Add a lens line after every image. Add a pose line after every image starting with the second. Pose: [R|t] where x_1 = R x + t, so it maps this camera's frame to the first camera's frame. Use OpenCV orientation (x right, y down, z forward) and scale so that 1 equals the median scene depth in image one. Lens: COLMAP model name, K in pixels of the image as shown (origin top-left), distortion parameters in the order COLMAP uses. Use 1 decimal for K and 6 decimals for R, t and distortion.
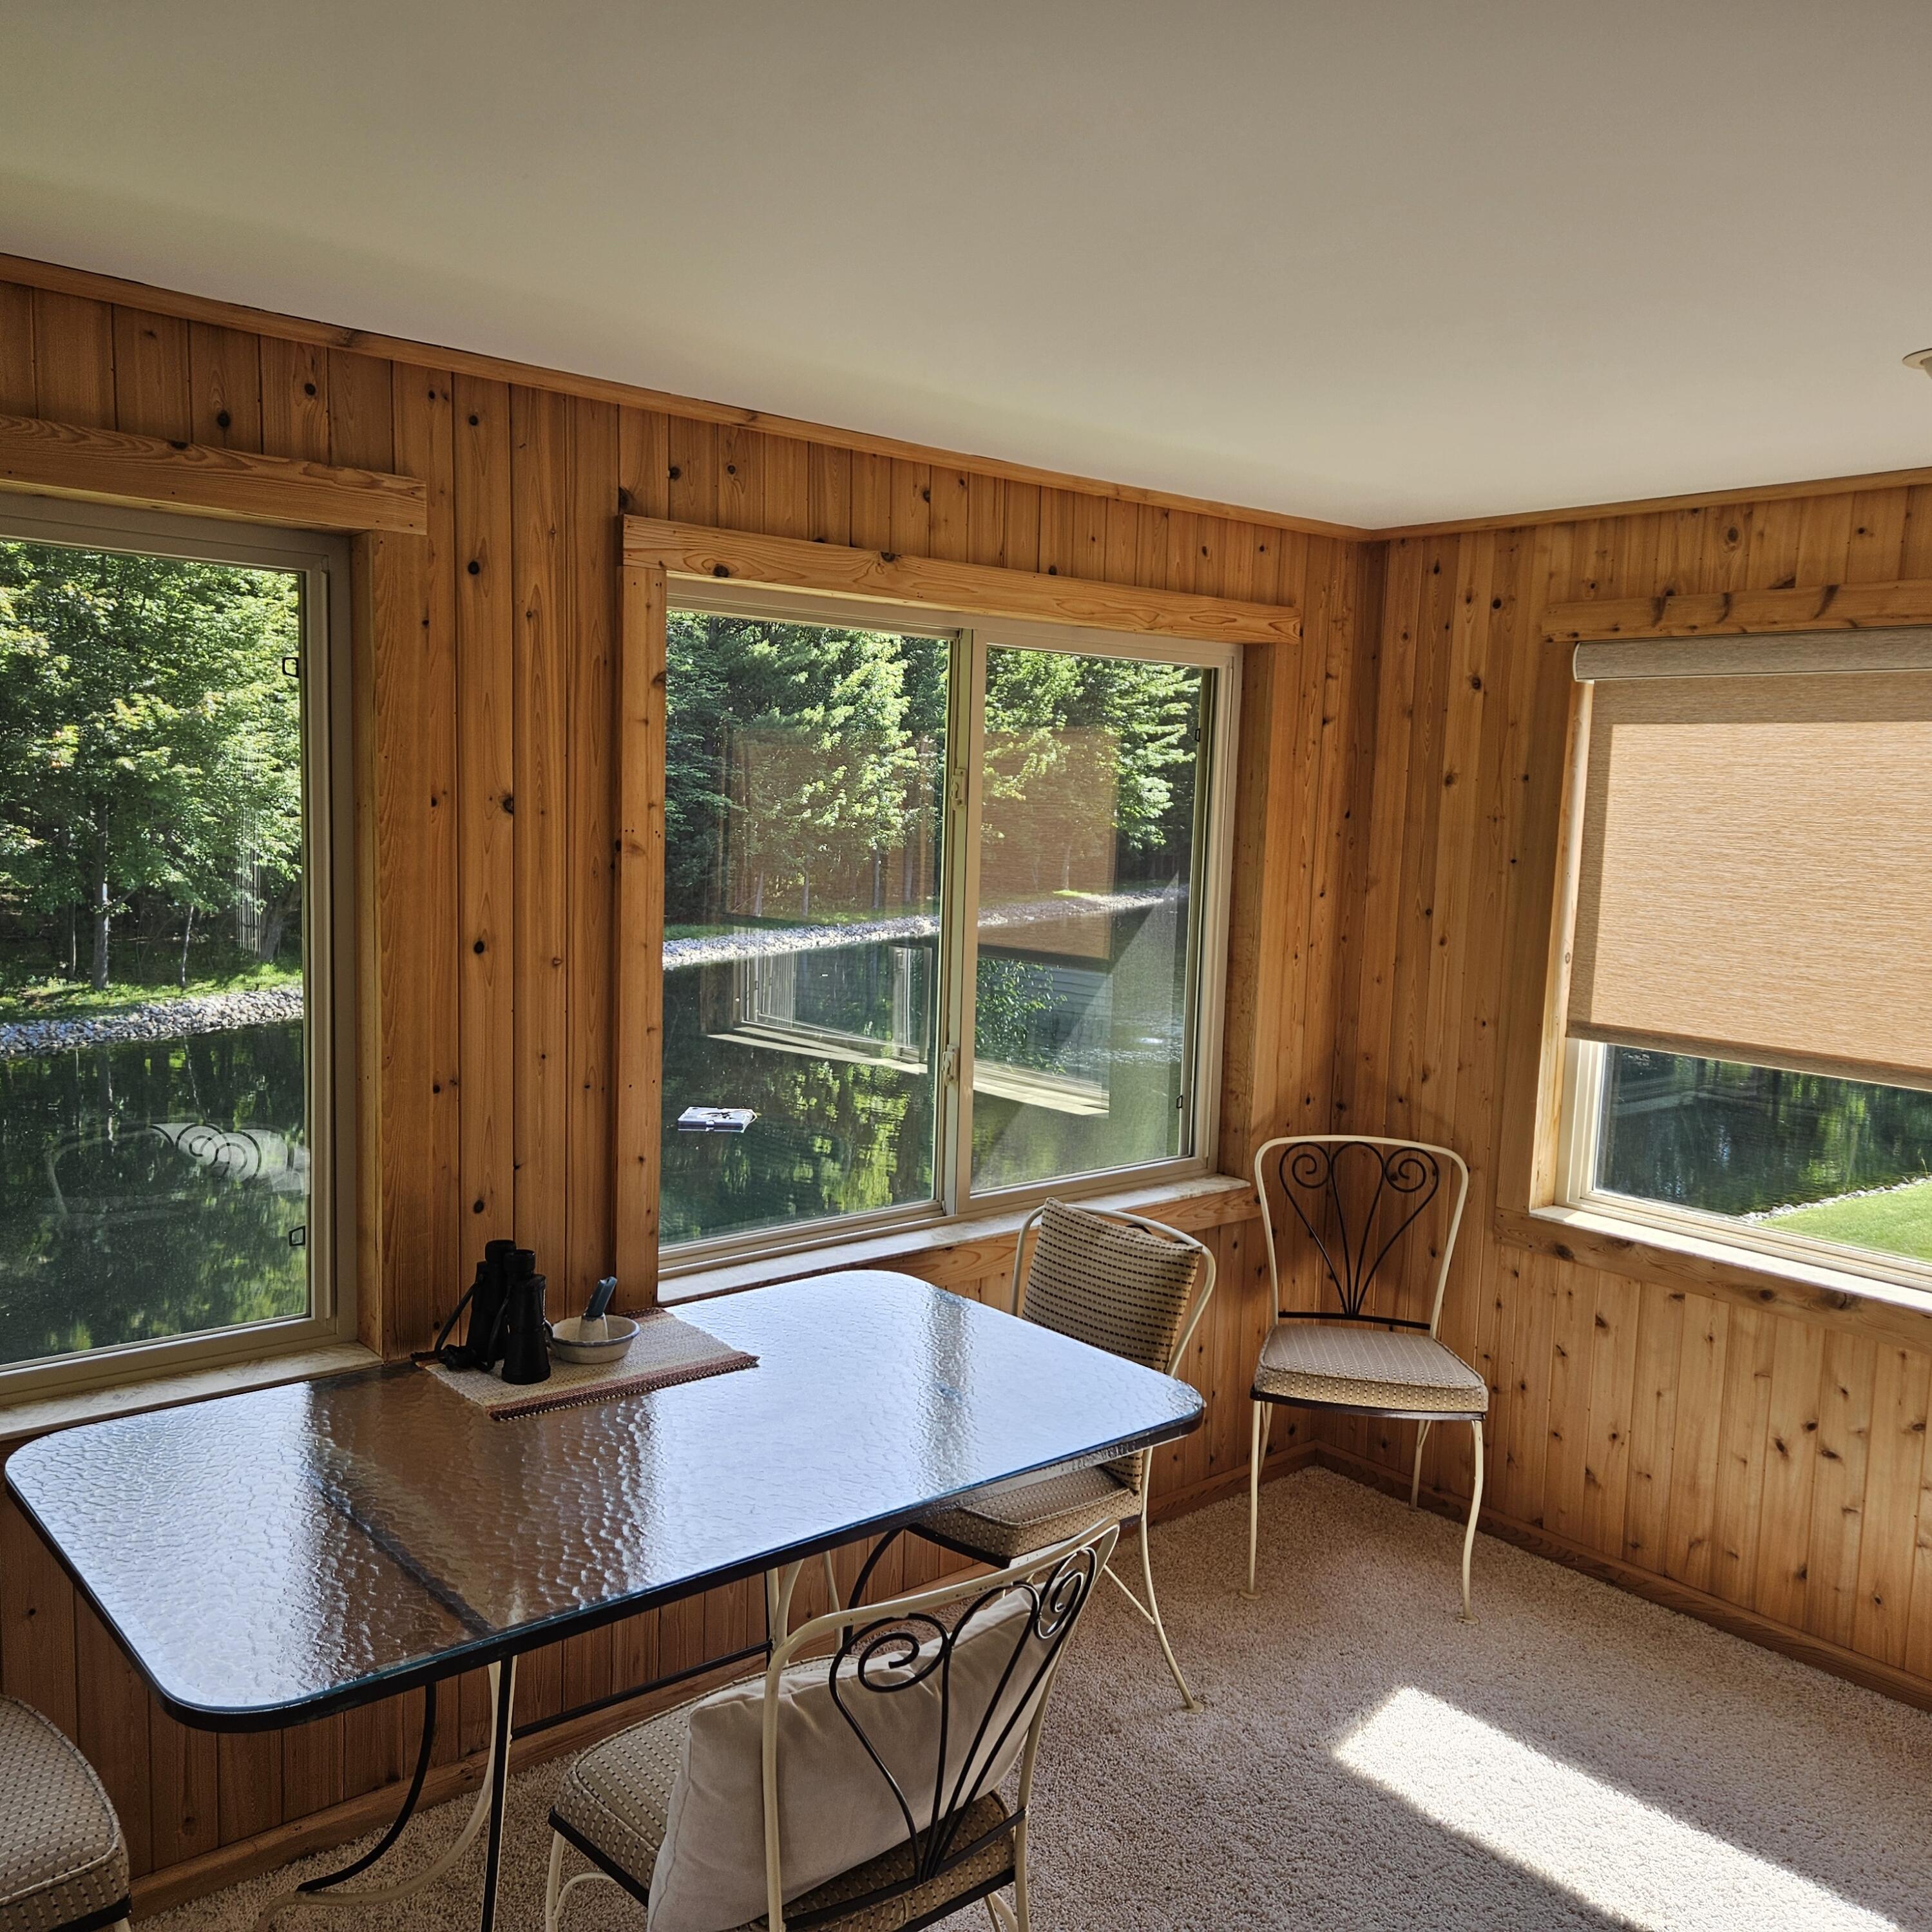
lens RADIAL K [[1723.4, 0, 977.5], [0, 1723.4, 976.9], [0, 0, 1]] dist [0.086632, -0.077096]
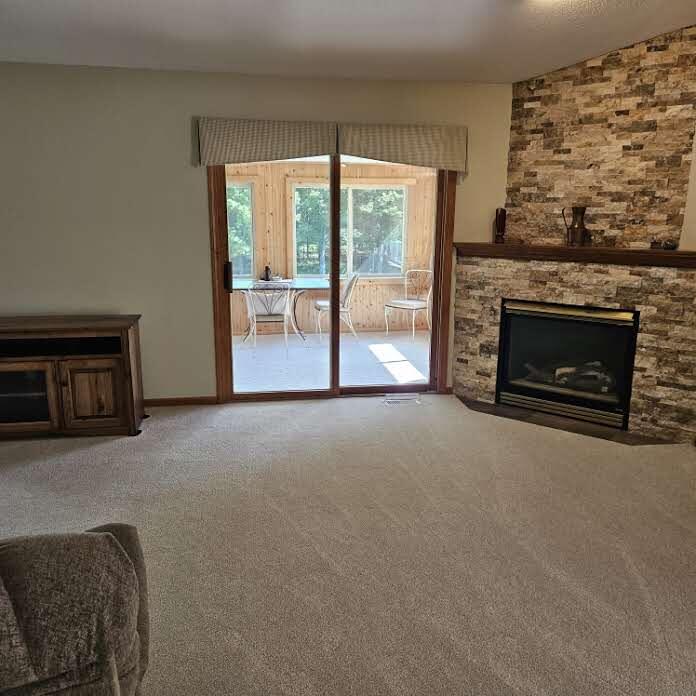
lens RADIAL K [[620.8, 0, 347.8], [0, 620.8, 346.2], [0, 0, 1]] dist [0.086632, -0.077096]
pose [[0.844659, 0.092654, -0.527225, 0.094175], [-0.042006, 0.993342, 0.107271, 0.010674], [0.533654, -0.068461, 0.842927, -0.076600]]
